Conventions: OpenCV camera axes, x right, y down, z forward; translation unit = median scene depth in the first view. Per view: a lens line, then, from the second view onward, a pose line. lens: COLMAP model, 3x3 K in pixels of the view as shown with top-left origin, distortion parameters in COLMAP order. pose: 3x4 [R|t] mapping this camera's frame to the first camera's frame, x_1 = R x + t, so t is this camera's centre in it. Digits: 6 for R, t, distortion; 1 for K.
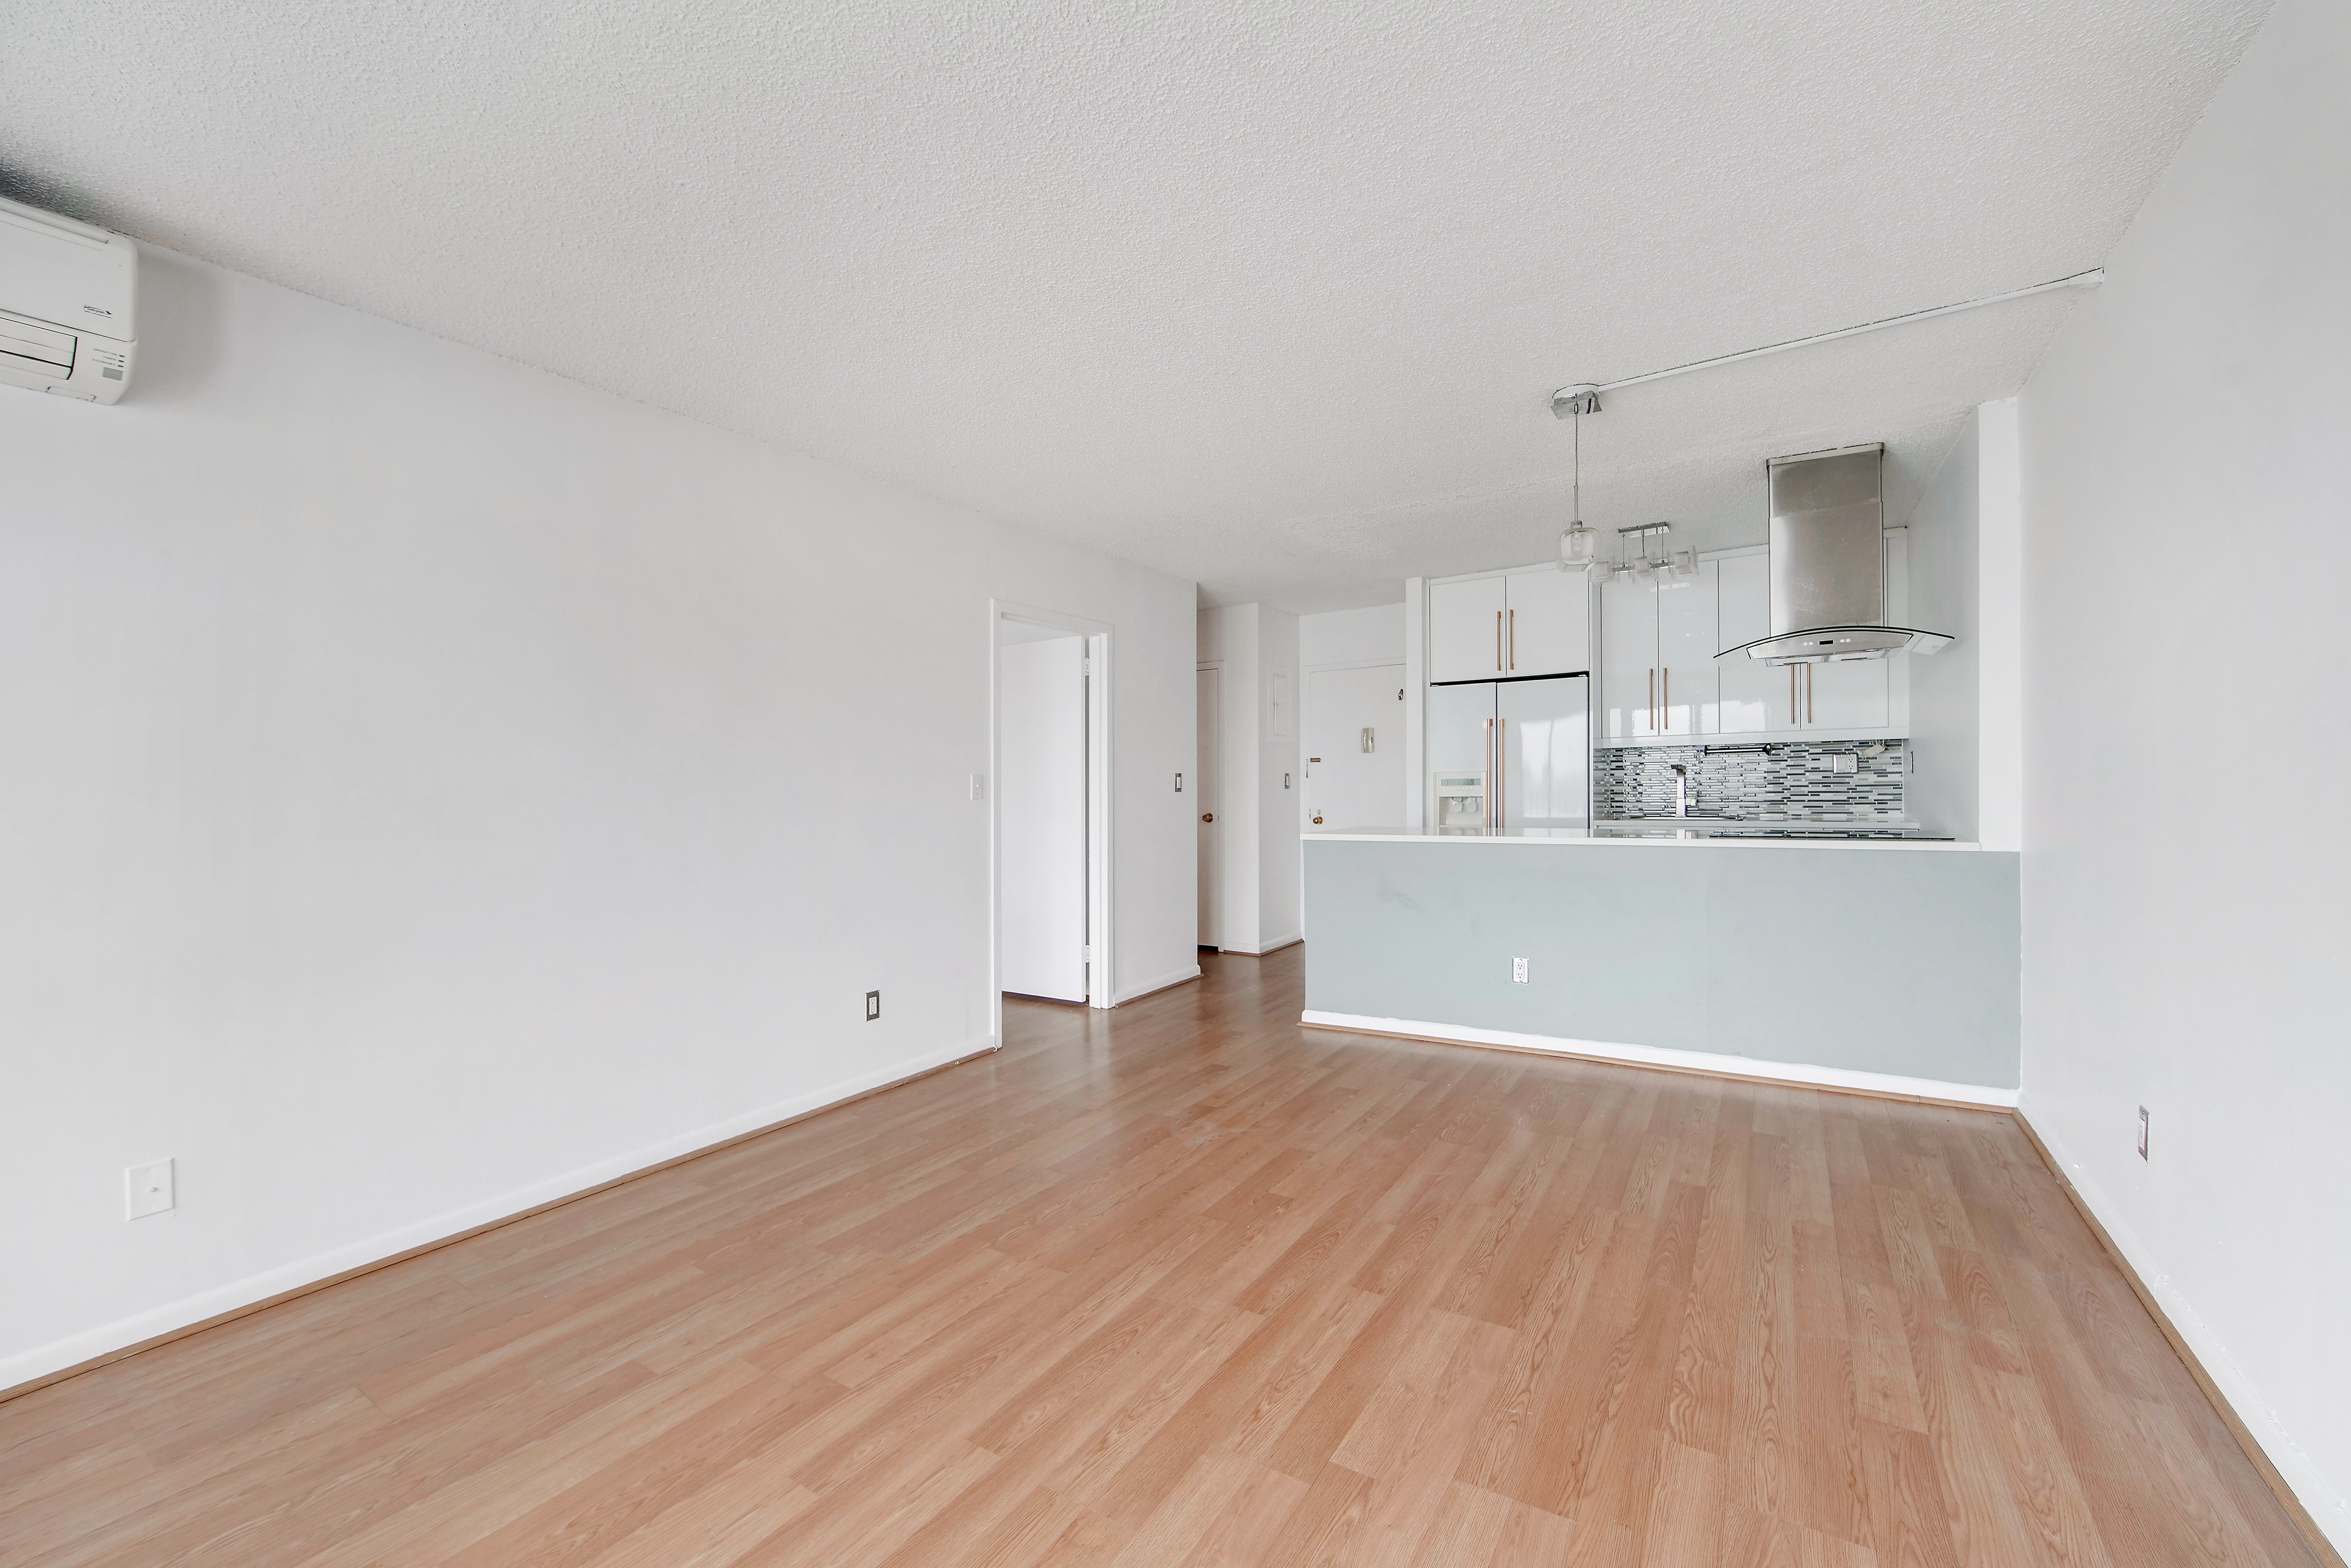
lens RADIAL K [[930.3, 0, 1171.2], [0, 930.3, 803.9], [0, 0, 1]] dist [-0.006753, 0.000444]
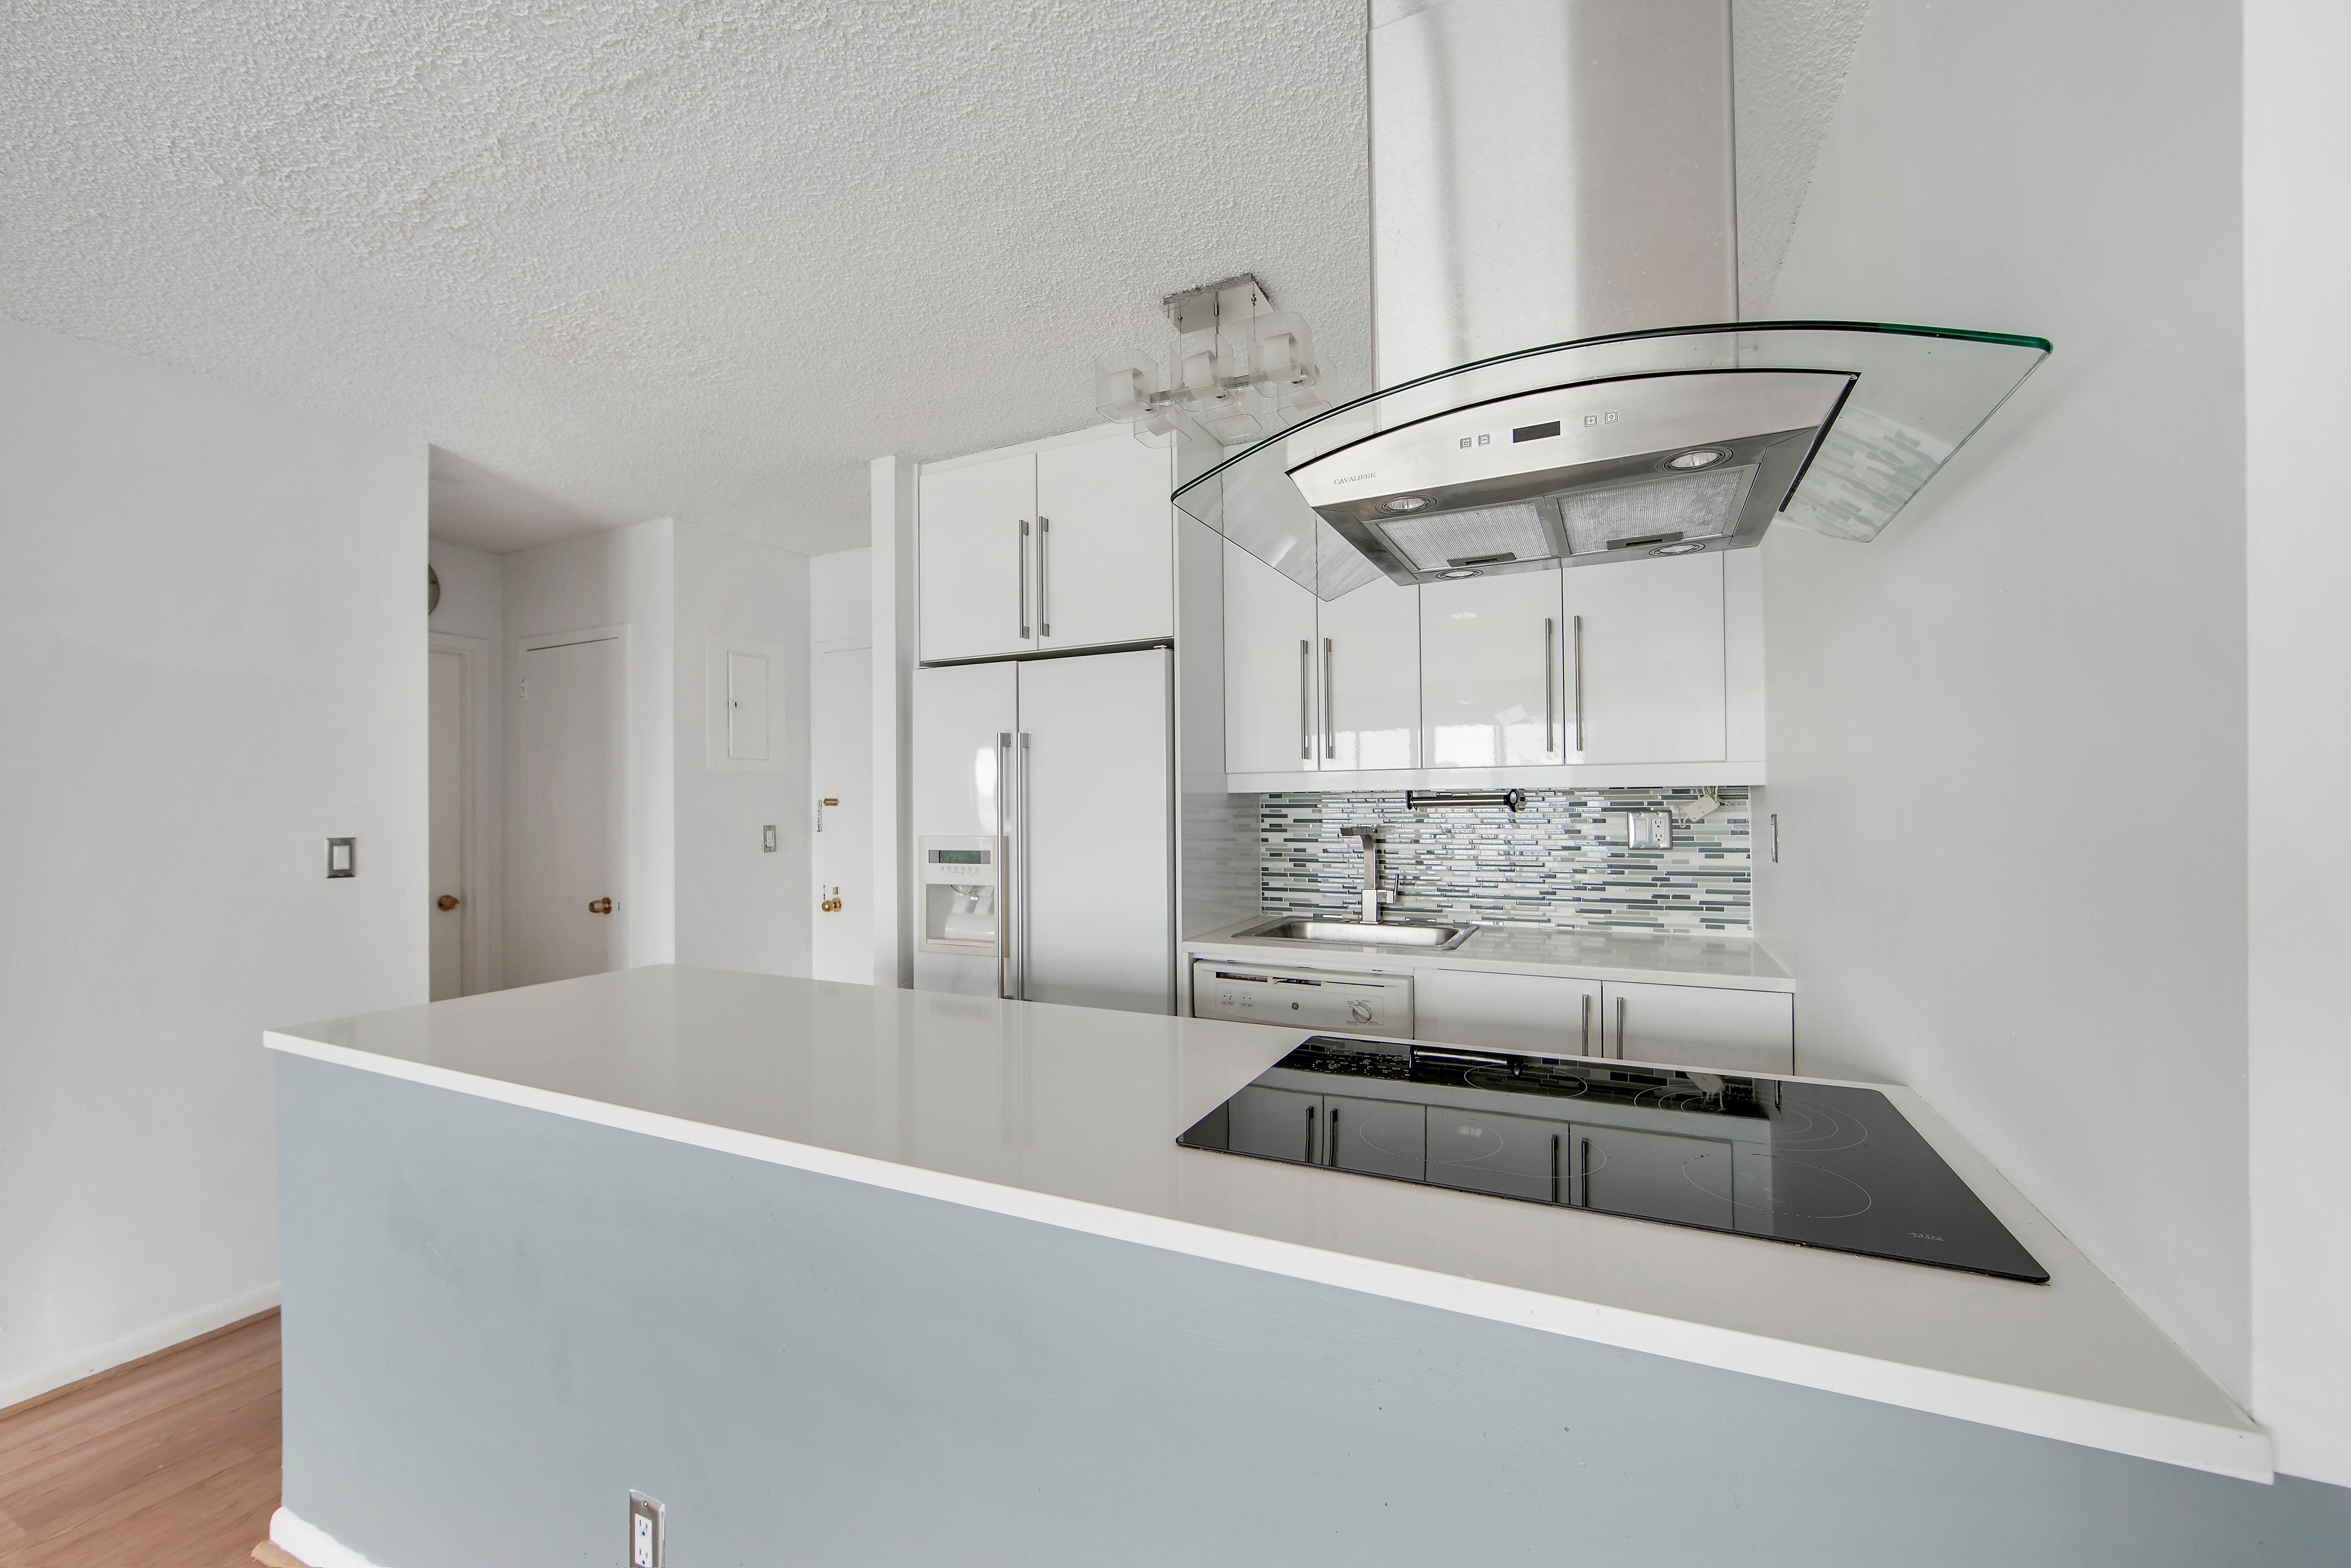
lens RADIAL K [[879.6, 0, 1229.3], [0, 879.6, 803.7], [0, 0, 1]] dist [-0.000138, 0.000062]
pose [[0.988354, 0.008525, 0.151932, 0.409553], [-0.005178, 0.999735, -0.022412, -0.045268], [-0.152083, 0.021364, 0.988137, 0.535662]]
